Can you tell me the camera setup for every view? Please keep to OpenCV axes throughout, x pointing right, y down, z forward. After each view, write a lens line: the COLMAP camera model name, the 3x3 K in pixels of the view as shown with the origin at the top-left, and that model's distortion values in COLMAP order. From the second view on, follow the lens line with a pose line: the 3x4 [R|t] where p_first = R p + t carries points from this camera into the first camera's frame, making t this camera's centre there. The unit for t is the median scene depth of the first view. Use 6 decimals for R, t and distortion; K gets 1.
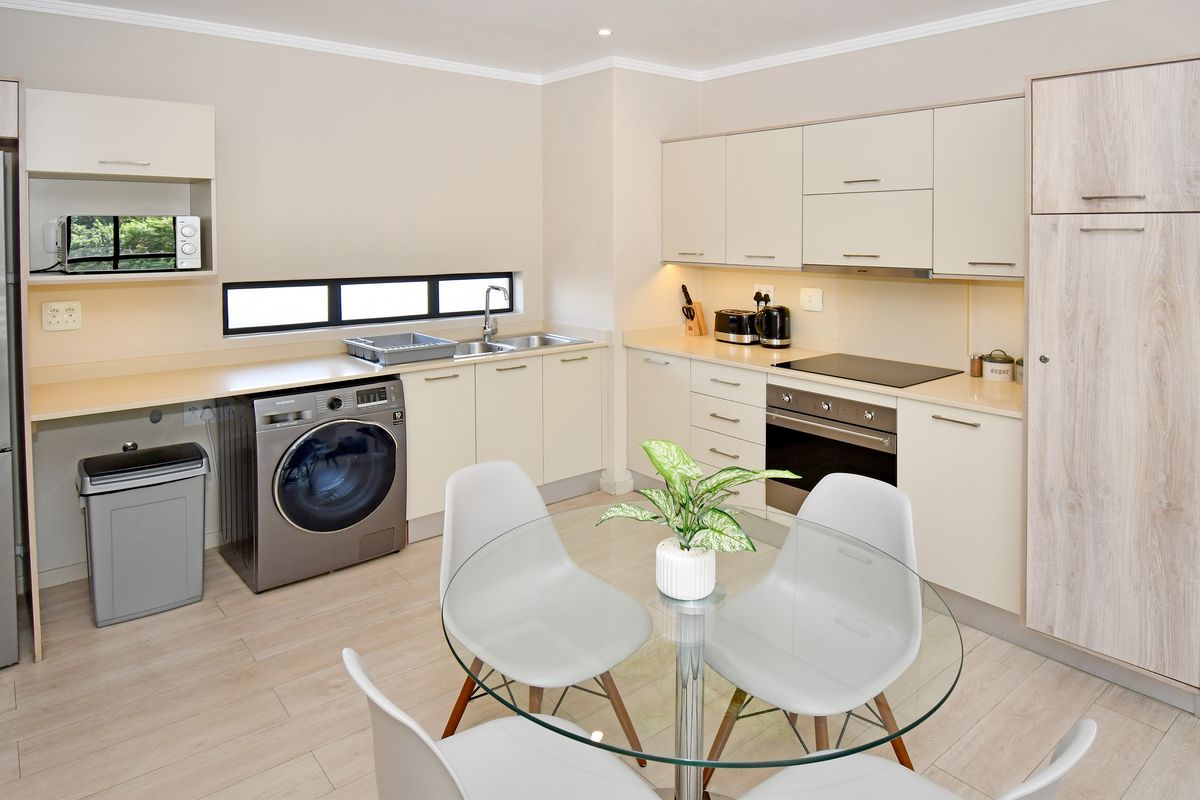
lens RADIAL K [[788.2, 0, 668.5], [0, 788.2, 360.7], [0, 0, 1]] dist [-0.002136, -0.003391]
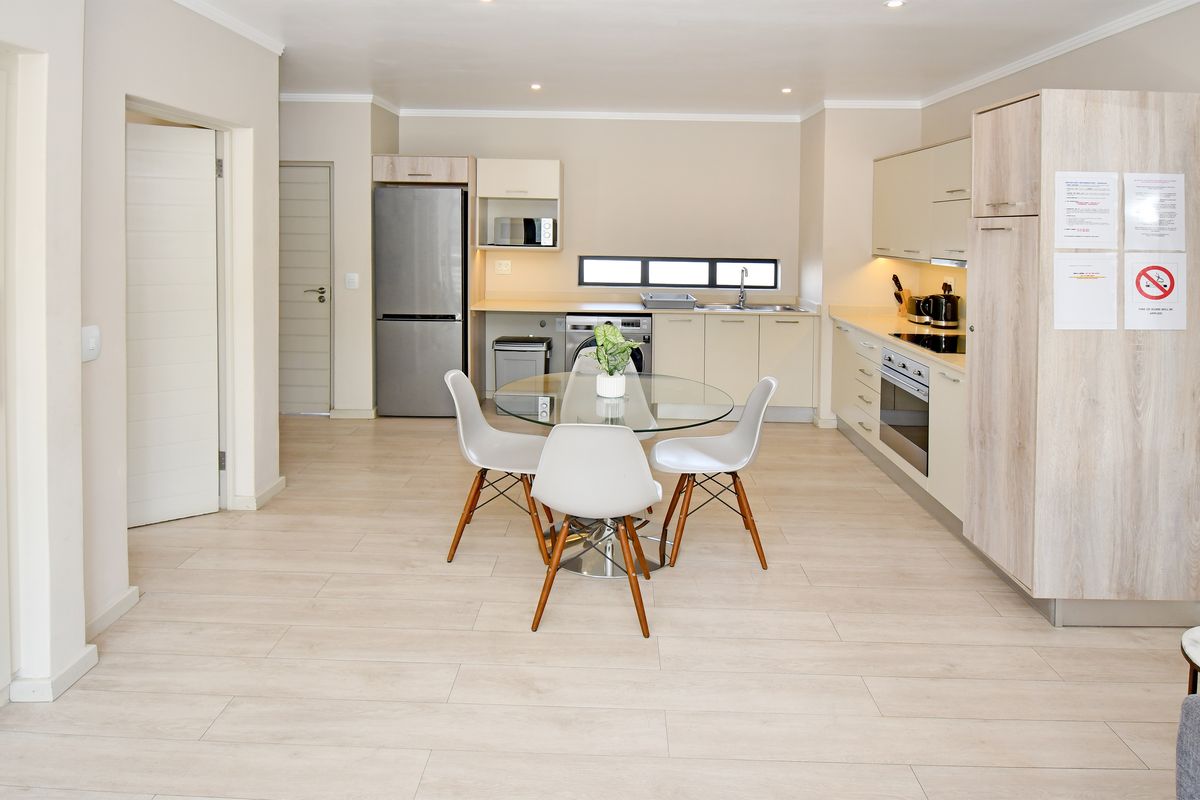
lens RADIAL K [[801.1, 0, 674.5], [0, 801.1, 400.9], [0, 0, 1]] dist [0.025698, -0.045118]
pose [[0.777217, 0.140550, -0.613335, 0.794477], [-0.115834, 0.990034, 0.080089, 0.058714], [0.618479, 0.008799, 0.785752, -0.307785]]
